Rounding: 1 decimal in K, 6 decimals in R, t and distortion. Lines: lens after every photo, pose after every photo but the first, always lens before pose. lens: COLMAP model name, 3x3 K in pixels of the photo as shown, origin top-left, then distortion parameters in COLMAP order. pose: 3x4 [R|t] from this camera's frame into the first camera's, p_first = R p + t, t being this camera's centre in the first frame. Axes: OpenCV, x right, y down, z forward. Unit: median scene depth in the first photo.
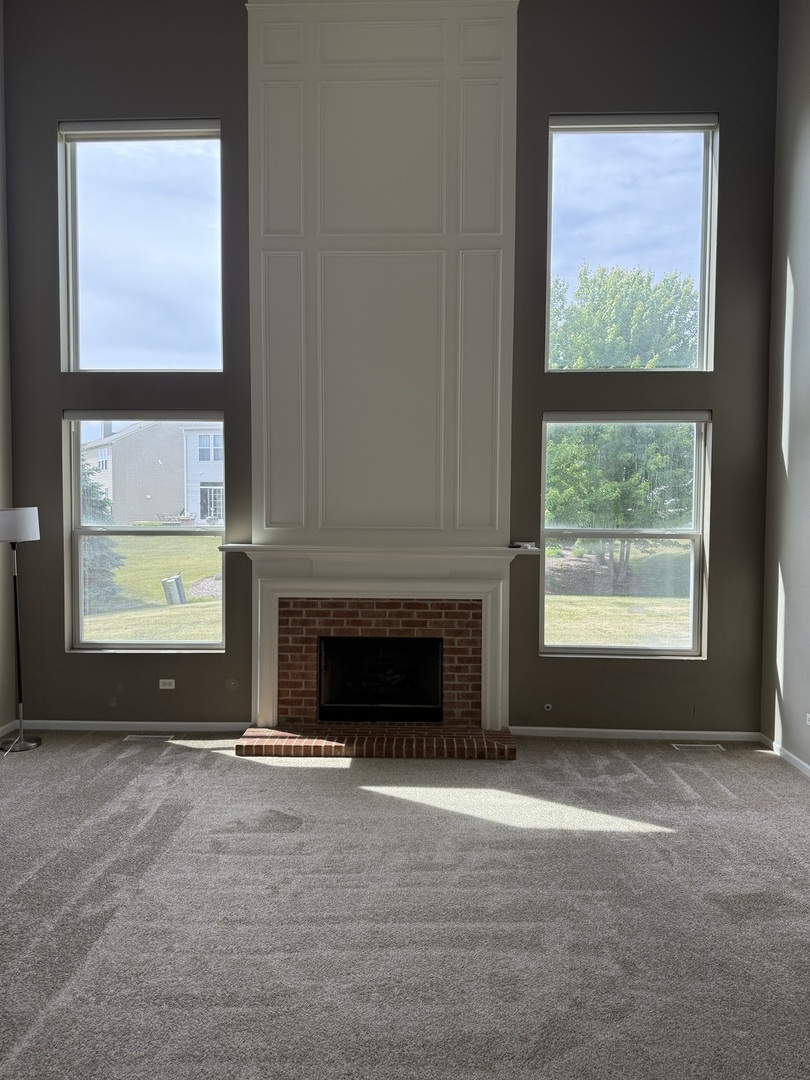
lens RADIAL K [[760.2, 0, 388.2], [0, 760.2, 551.6], [0, 0, 1]] dist [0.062415, -0.079761]
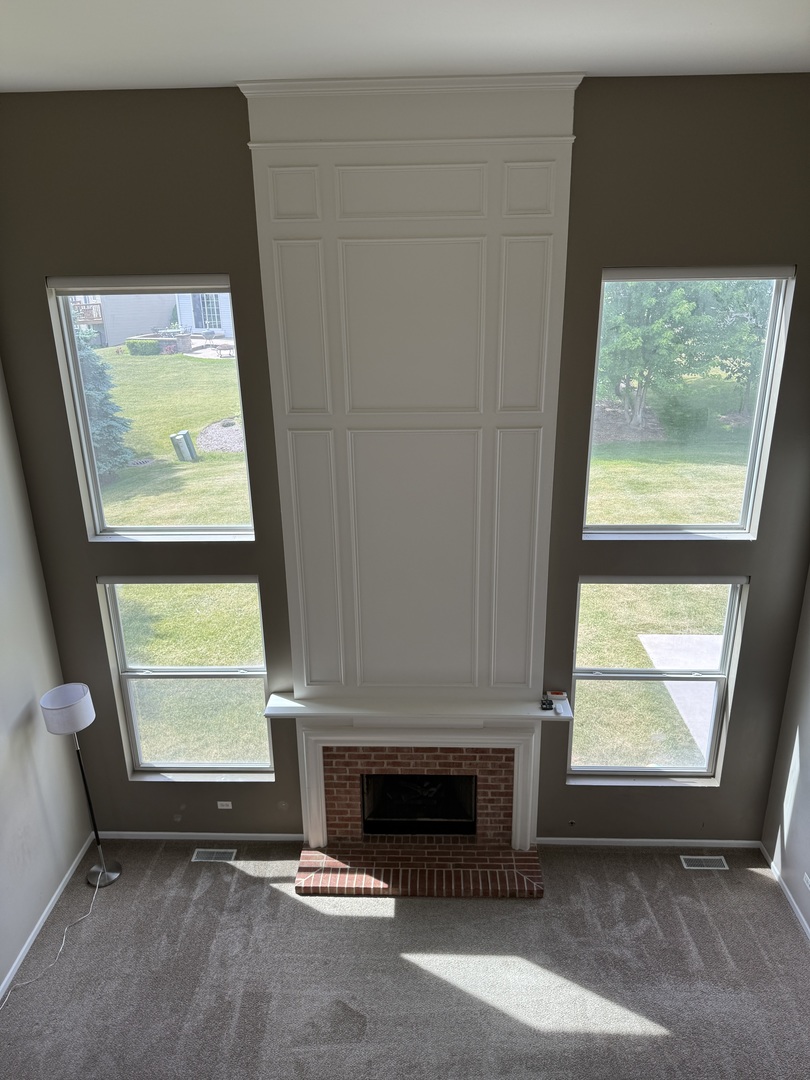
lens RADIAL K [[760.2, 0, 384.5], [0, 760.2, 533.9], [0, 0, 1]] dist [0.062415, -0.079761]
pose [[0.999577, -0.026645, -0.011675, -0.037273], [0.028926, 0.952935, 0.301792, -0.545842], [0.003085, -0.302002, 0.953302, 0.069720]]
